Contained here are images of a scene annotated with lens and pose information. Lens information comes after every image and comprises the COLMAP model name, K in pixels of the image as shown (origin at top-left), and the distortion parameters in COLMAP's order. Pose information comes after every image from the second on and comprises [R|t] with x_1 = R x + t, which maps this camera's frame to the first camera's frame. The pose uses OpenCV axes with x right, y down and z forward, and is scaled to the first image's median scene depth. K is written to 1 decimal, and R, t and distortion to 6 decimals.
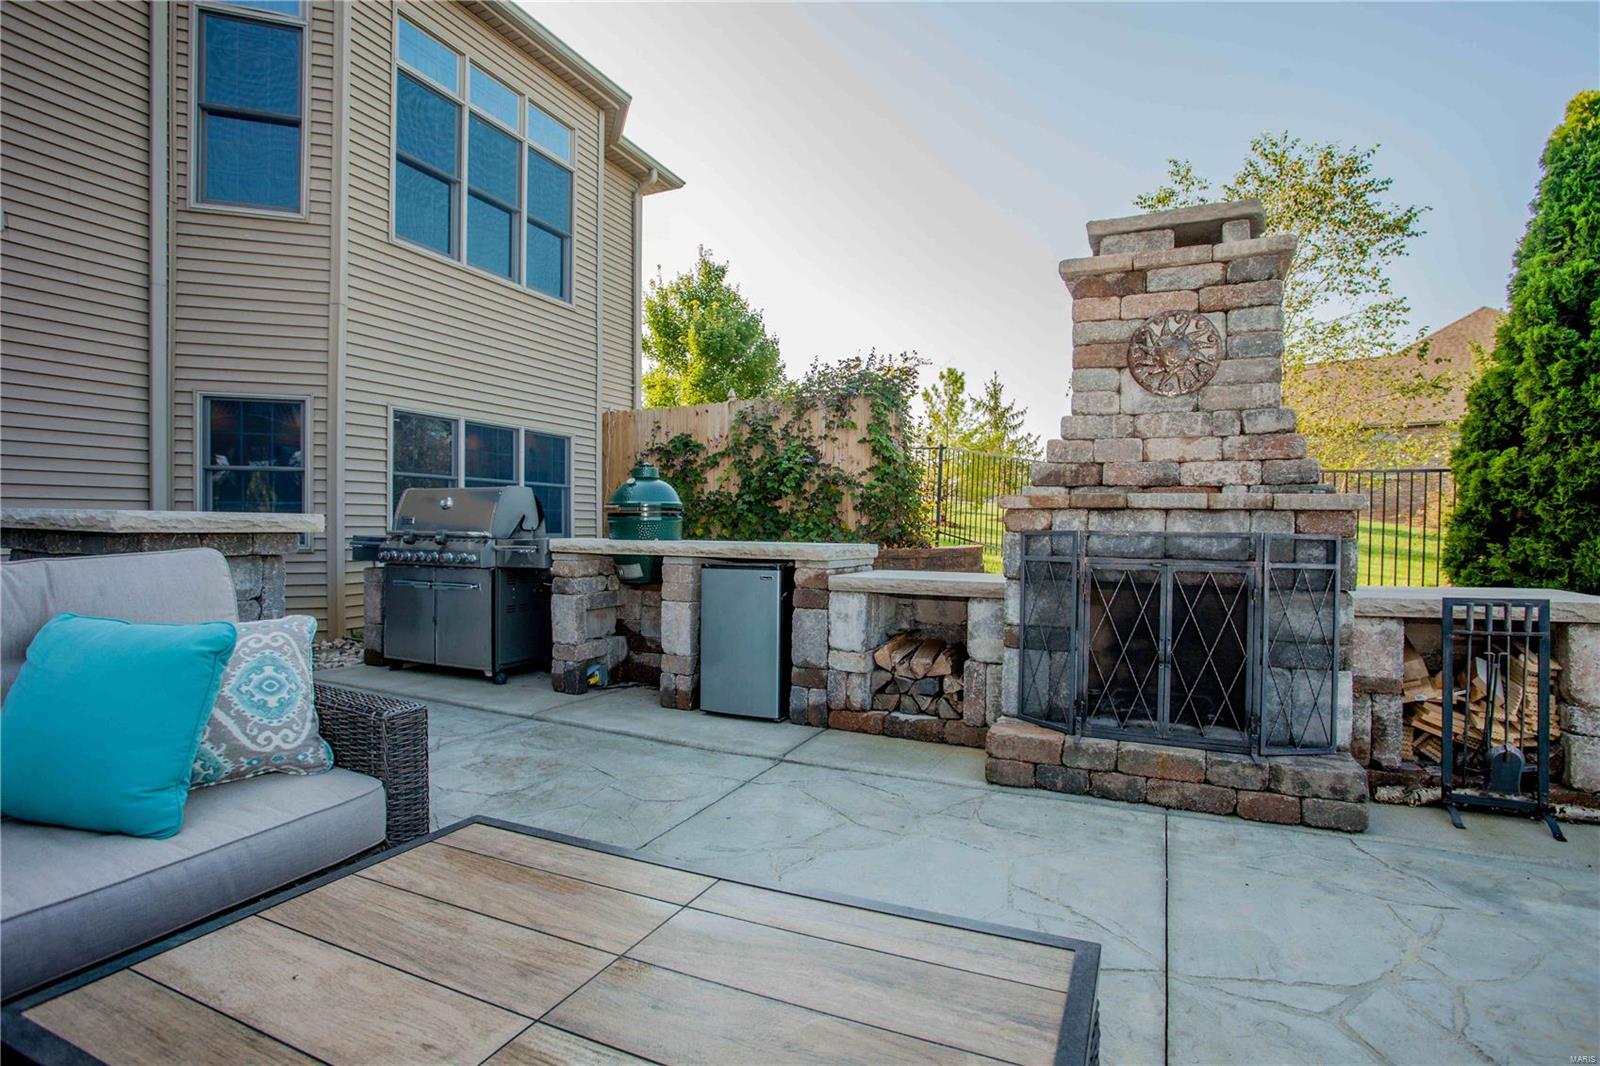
lens RADIAL K [[785.5, 0, 800.0], [0, 785.5, 533.0], [0, 0, 1]] dist [-0.065432, 0.030505]
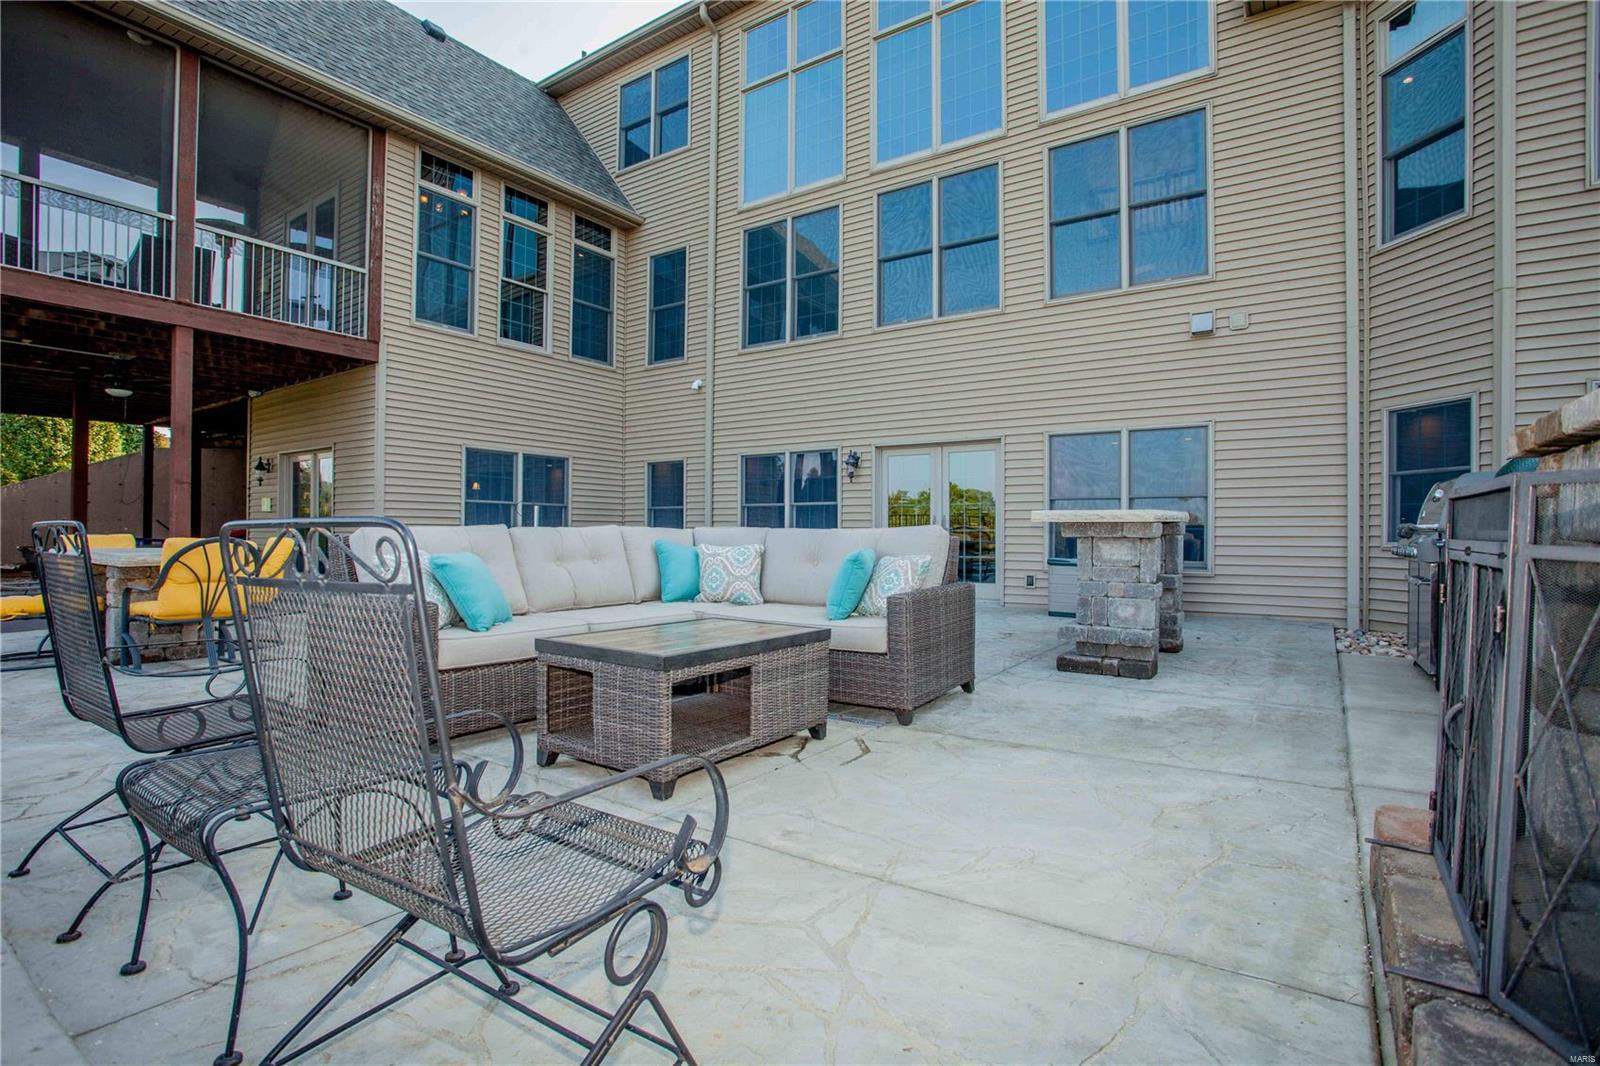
lens RADIAL K [[785.5, 0, 800.0], [0, 785.5, 533.0], [0, 0, 1]] dist [-0.065432, 0.030505]
pose [[-0.161296, -0.004982, -0.986893, 0.887728], [-0.010936, 0.999935, -0.003261, 0.029597], [0.986845, 0.010267, -0.161340, 0.565918]]
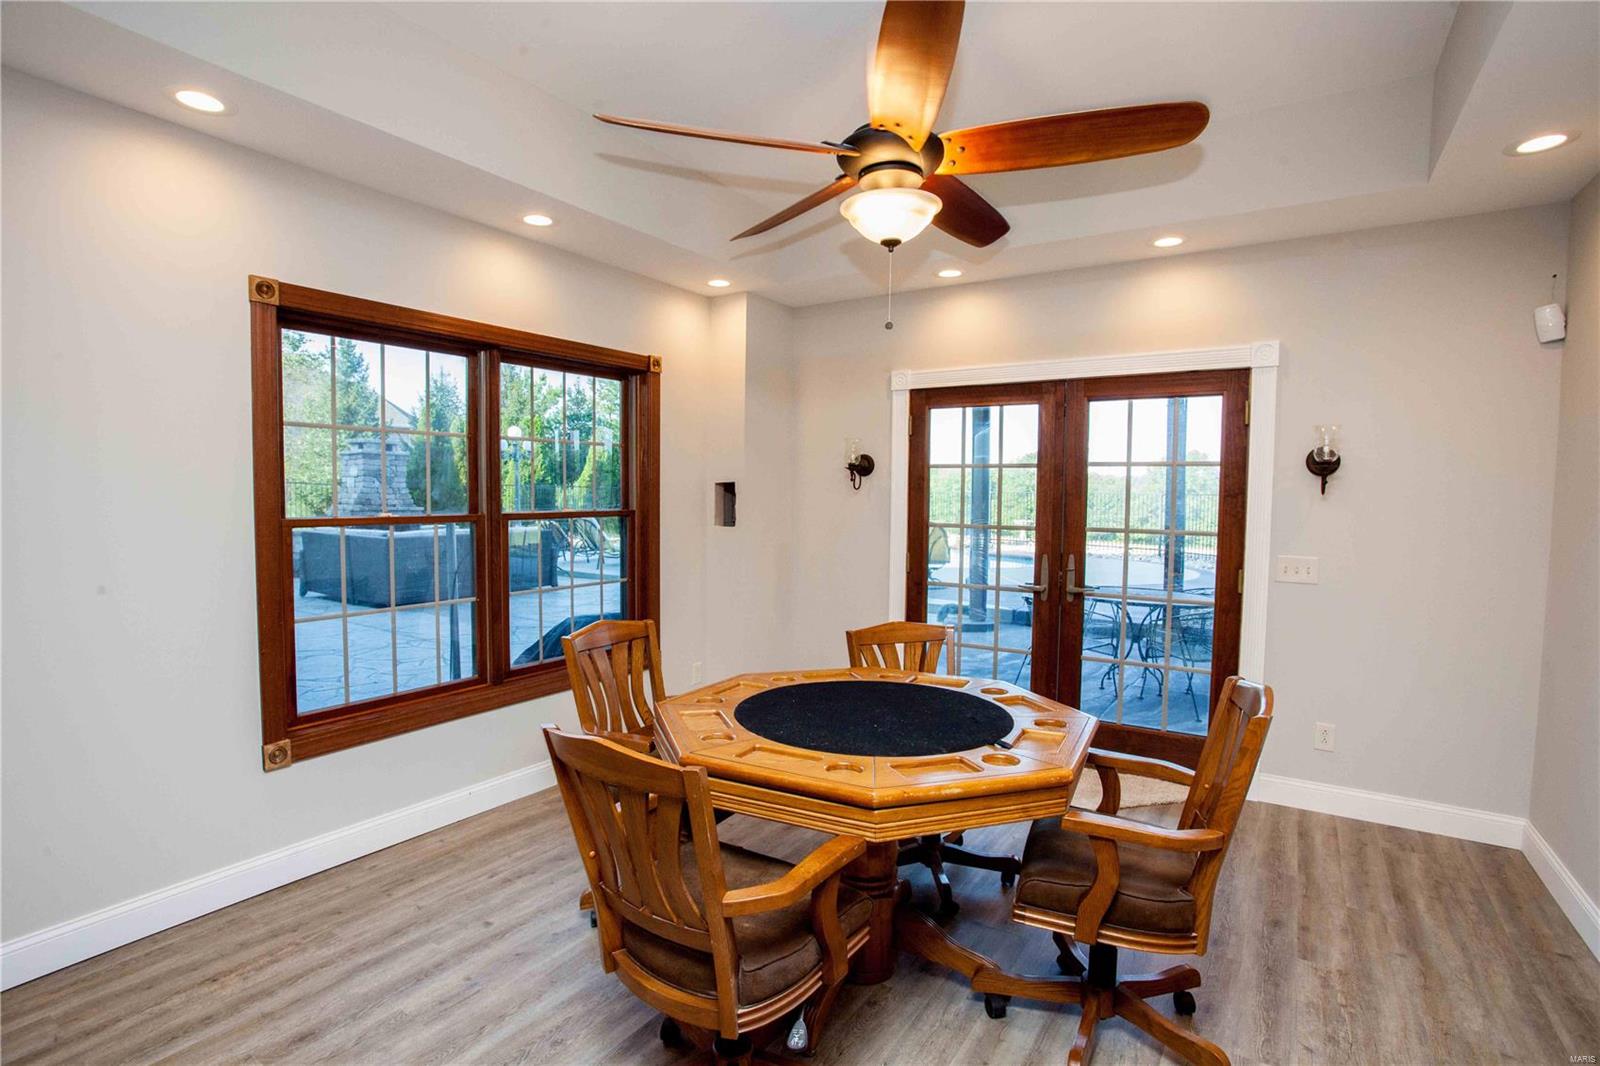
lens RADIAL K [[785.5, 0, 800.0], [0, 785.5, 533.0], [0, 0, 1]] dist [-0.065432, 0.030505]
pose [[0.138888, -0.053324, 0.988871, -3.346836], [0.003505, 0.998569, 0.053355, -0.119782], [-0.990302, -0.003944, 0.138876, -1.830816]]
